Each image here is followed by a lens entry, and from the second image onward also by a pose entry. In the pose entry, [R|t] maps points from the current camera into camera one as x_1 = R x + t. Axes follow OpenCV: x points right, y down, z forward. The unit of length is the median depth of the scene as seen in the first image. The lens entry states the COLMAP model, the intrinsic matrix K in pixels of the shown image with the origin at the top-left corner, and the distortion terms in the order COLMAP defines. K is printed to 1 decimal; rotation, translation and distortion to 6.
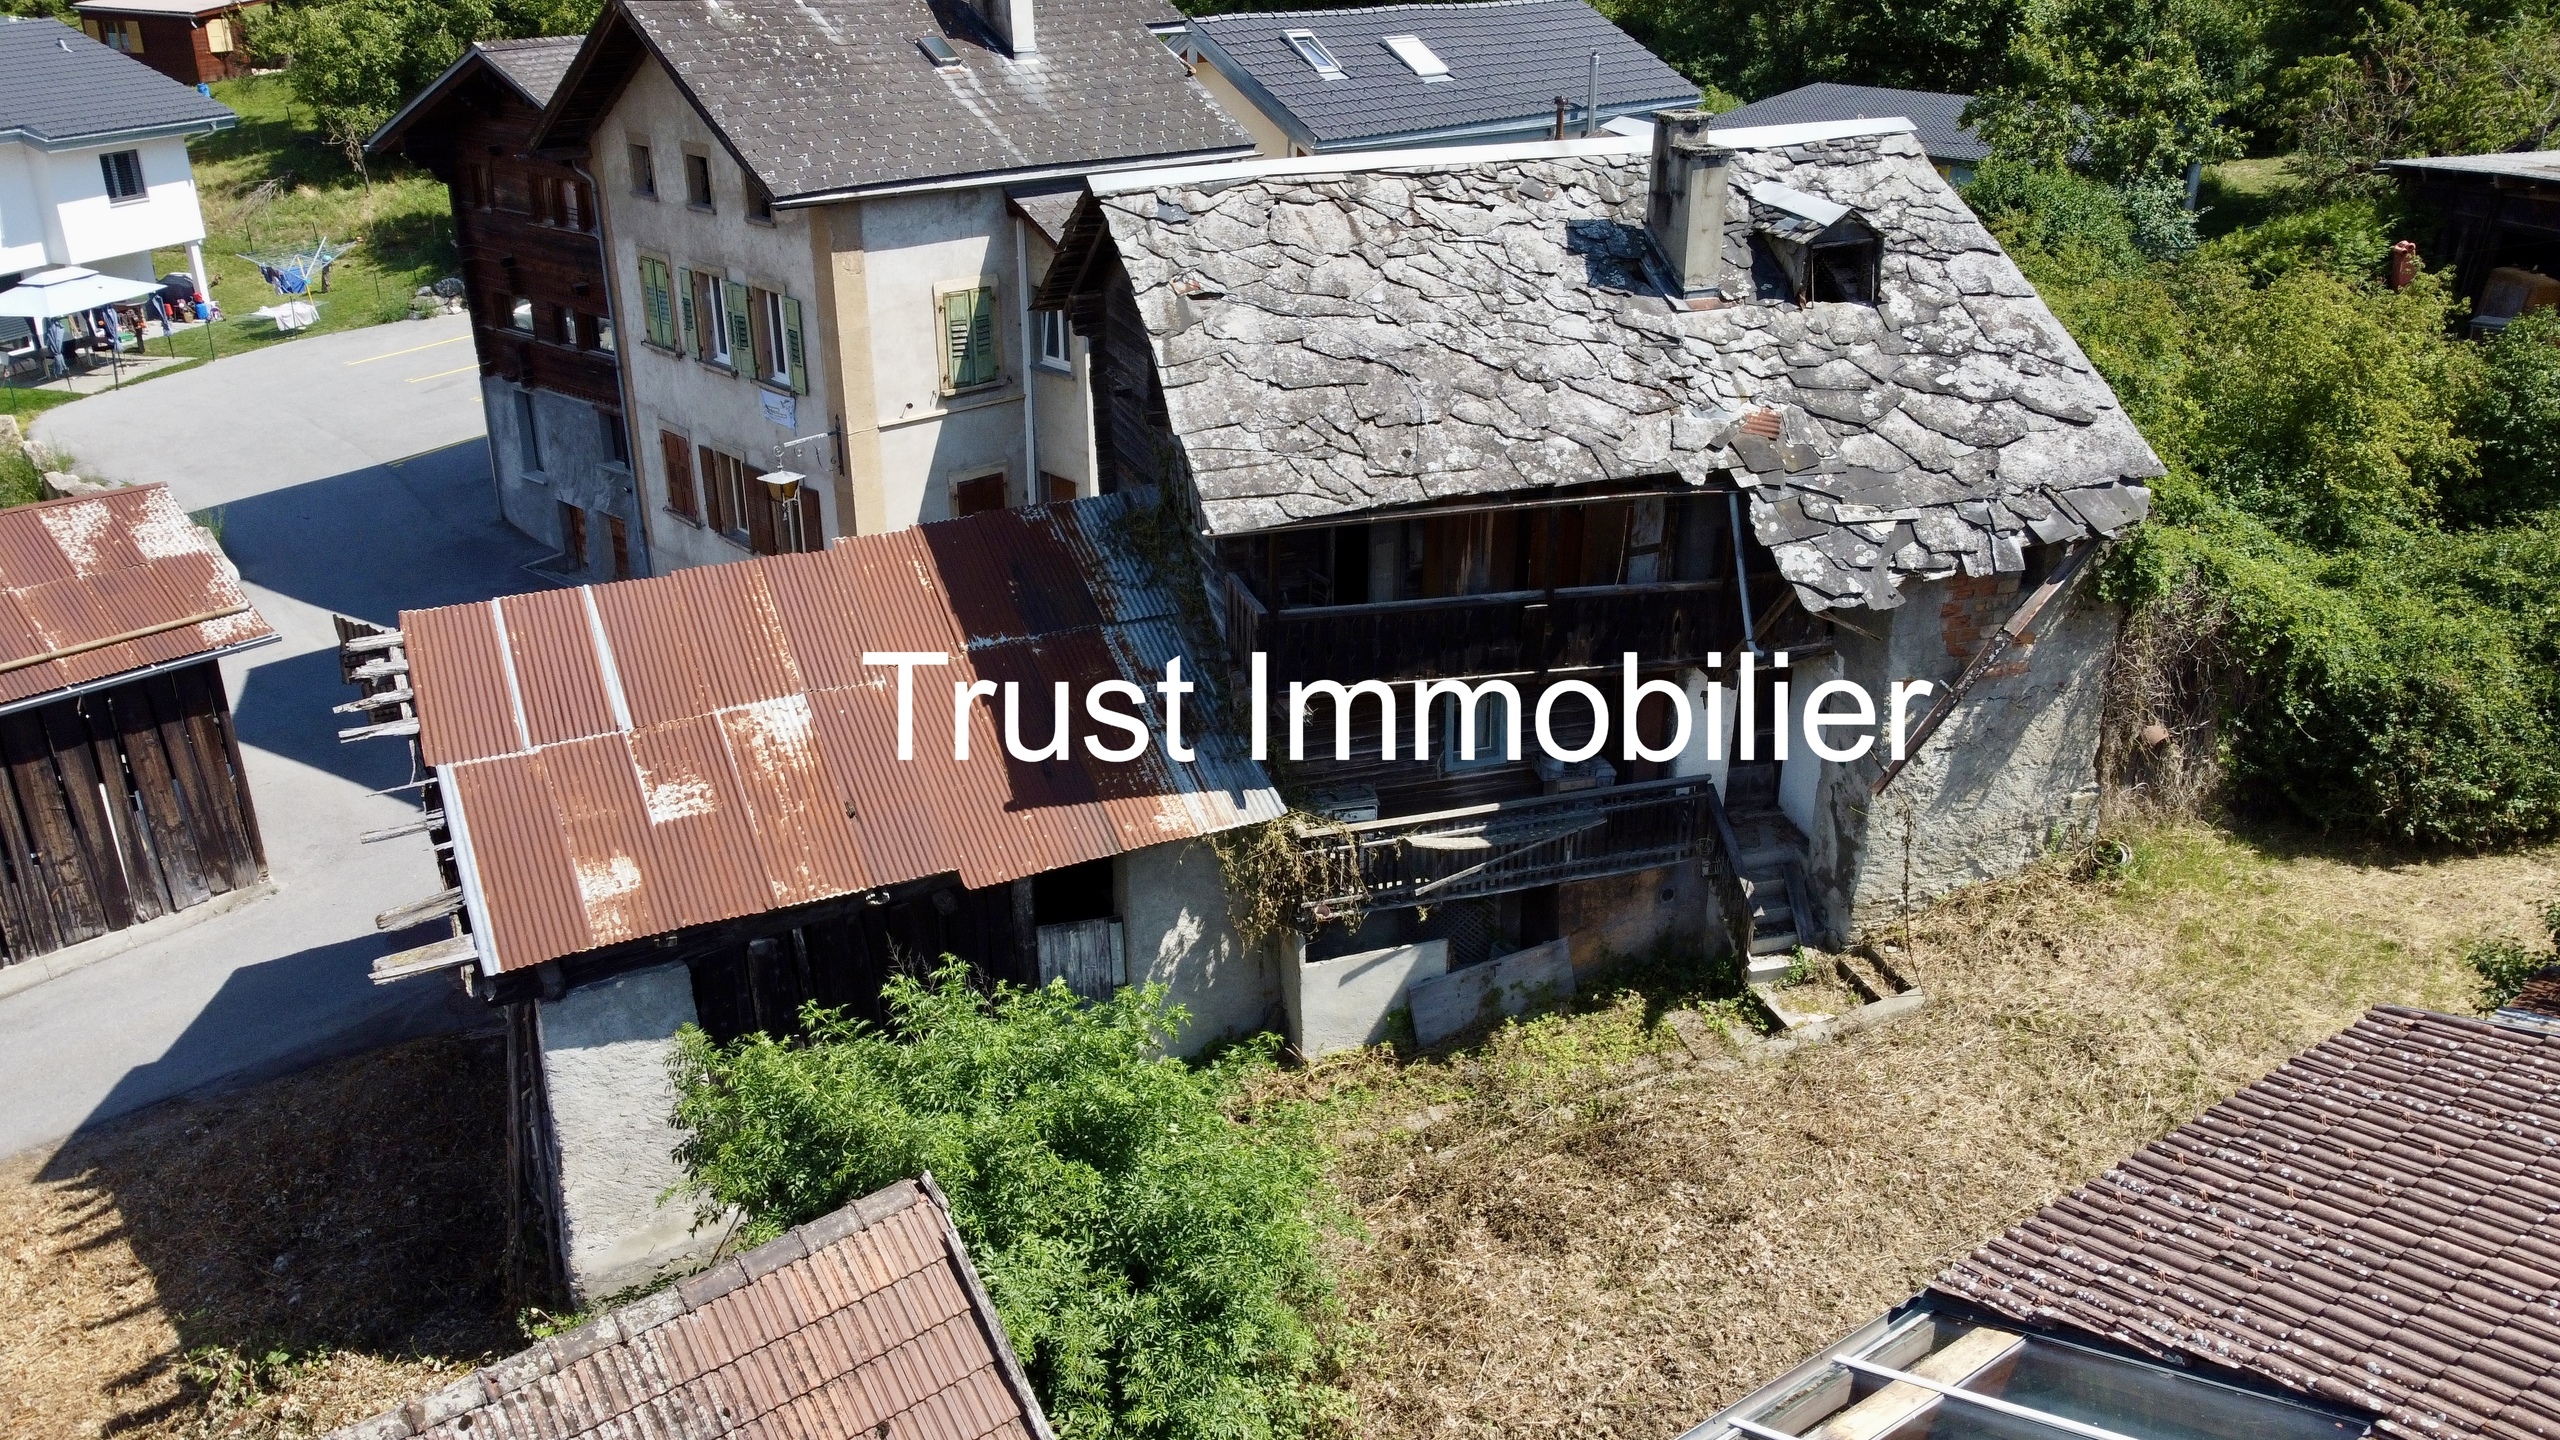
lens RADIAL K [[1927.5, 0, 1275.6], [0, 1927.5, 730.8], [0, 0, 1]] dist [0.001195, -0.002499]
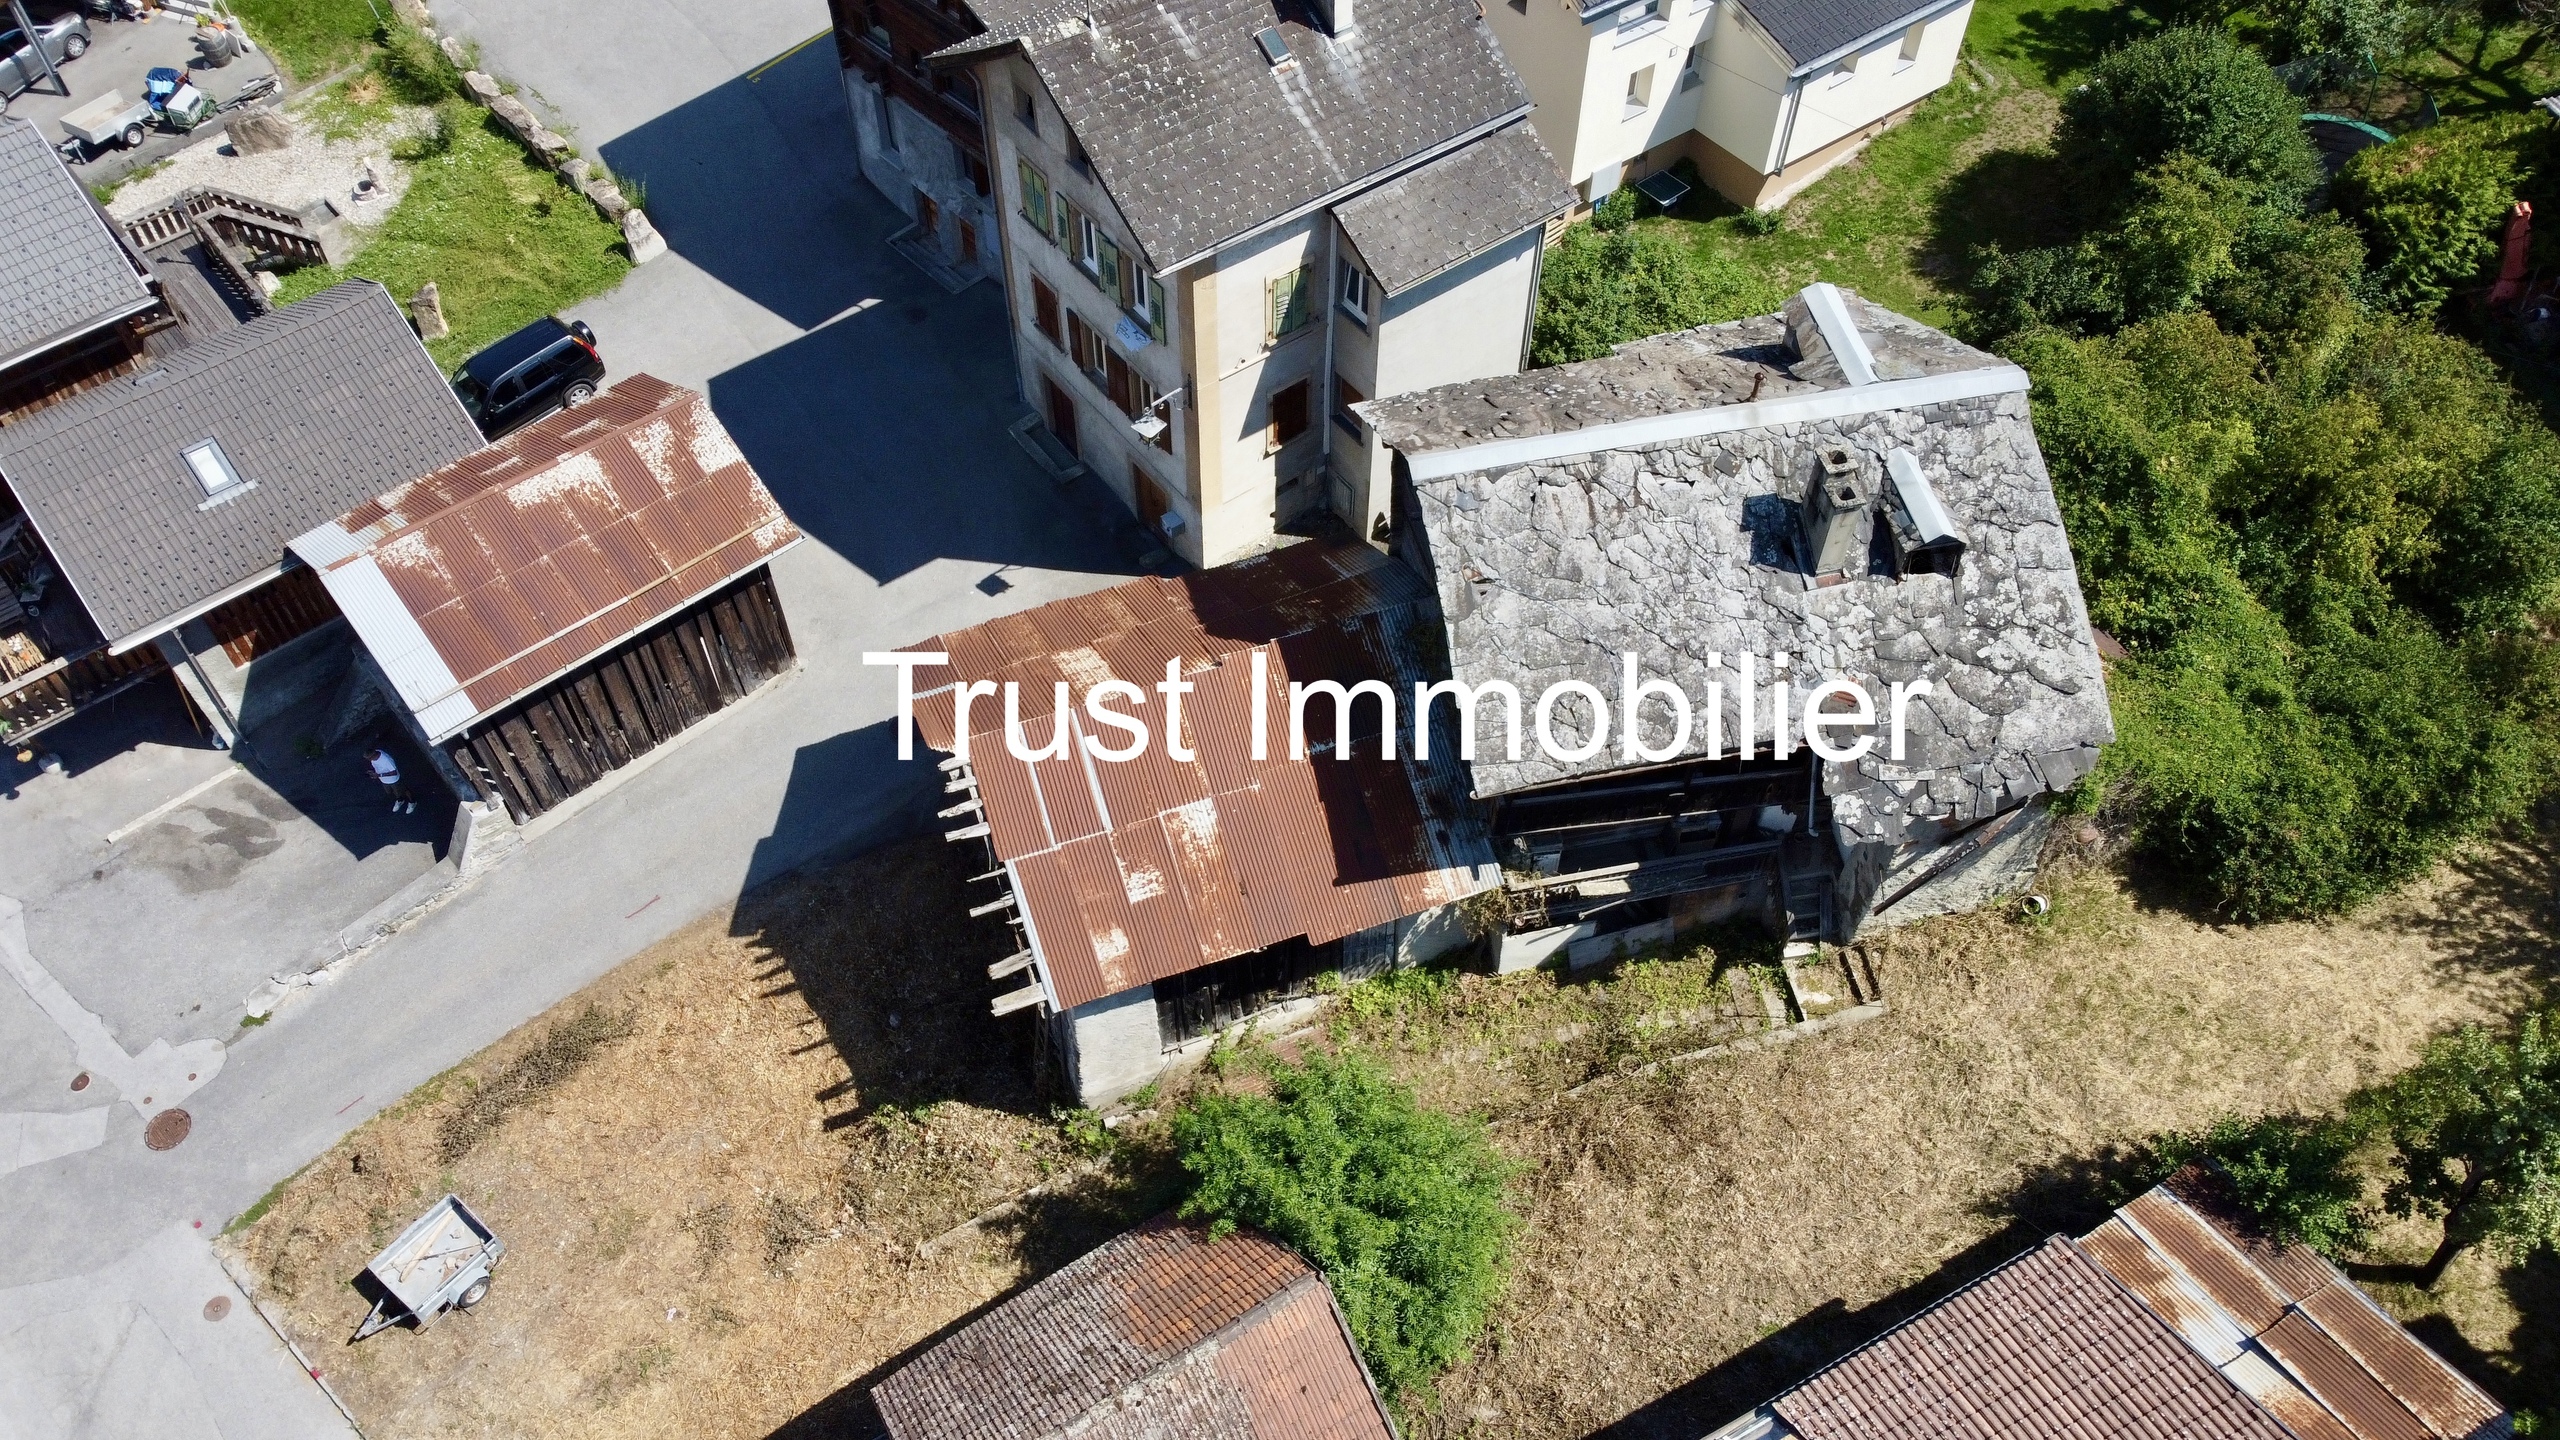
lens RADIAL K [[1927.5, 0, 1275.9], [0, 1927.5, 715.3], [0, 0, 1]] dist [0.001195, -0.002499]
pose [[0.994406, 0.084545, -0.063316, -0.089170], [-0.044732, 0.880106, 0.472666, -0.792362], [0.095686, -0.467190, 0.878964, -0.354548]]
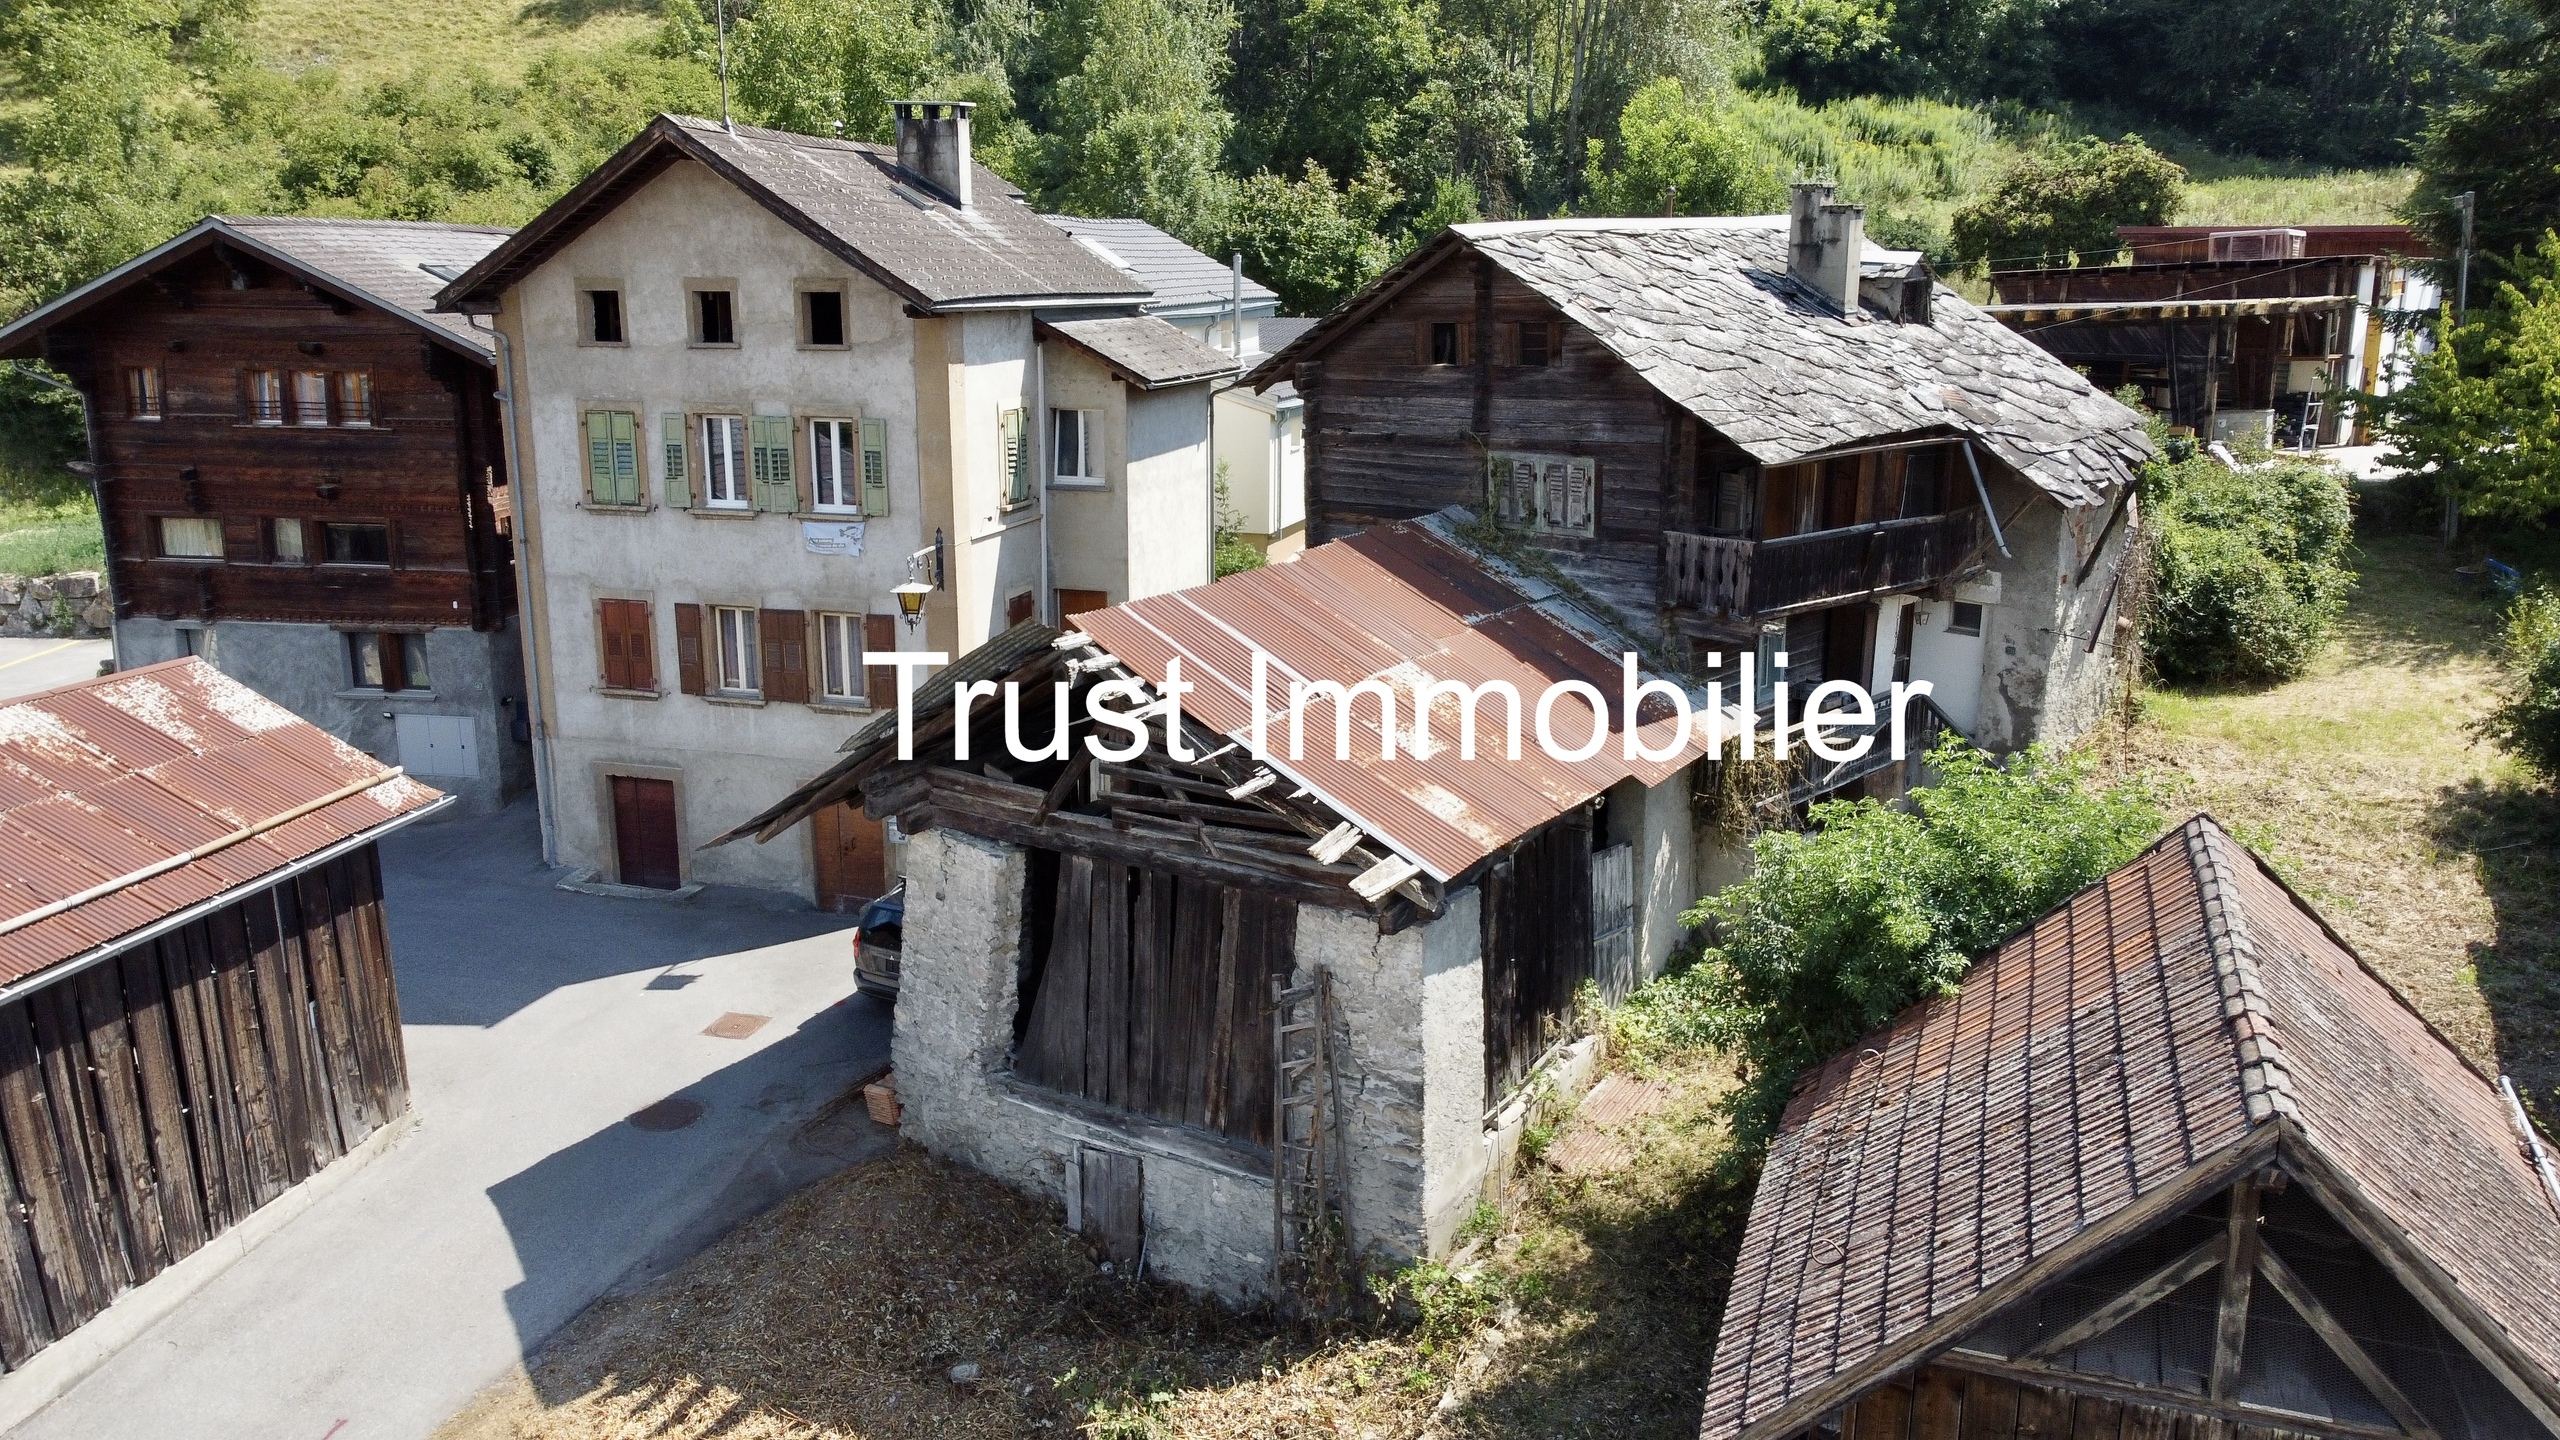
lens RADIAL K [[1927.5, 0, 1263.3], [0, 1927.5, 727.5], [0, 0, 1]] dist [0.001195, -0.002499]
pose [[0.861091, -0.116951, 0.494818, -0.798659], [0.200957, 0.972232, -0.119920, 0.121400], [-0.467054, 0.202699, 0.860682, 0.116805]]
